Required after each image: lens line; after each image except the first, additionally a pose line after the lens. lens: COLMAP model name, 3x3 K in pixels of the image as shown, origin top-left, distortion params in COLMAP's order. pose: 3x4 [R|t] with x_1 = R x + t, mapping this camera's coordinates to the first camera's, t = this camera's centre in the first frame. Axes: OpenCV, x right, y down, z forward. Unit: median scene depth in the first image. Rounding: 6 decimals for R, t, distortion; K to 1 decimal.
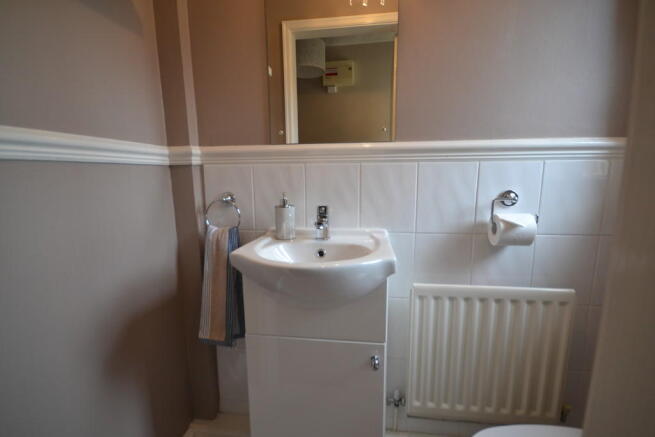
lens RADIAL K [[296.7, 0, 327.7], [0, 296.7, 219.5], [0, 0, 1]] dist [-0.003821, -0.010301]
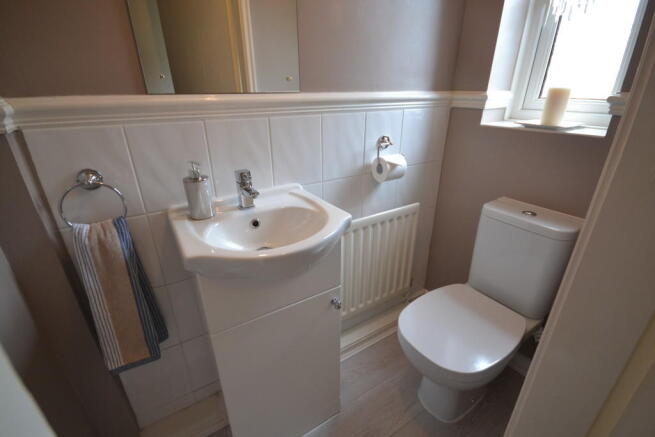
lens RADIAL K [[296.5, 0, 327.7], [0, 296.5, 218.2], [0, 0, 1]] dist [-0.016042, 0.000004]
pose [[0.765725, -0.248535, 0.593207, -0.376847], [0.097438, 0.956503, 0.274968, -0.127870], [-0.635744, -0.152749, 0.756636, 0.153509]]
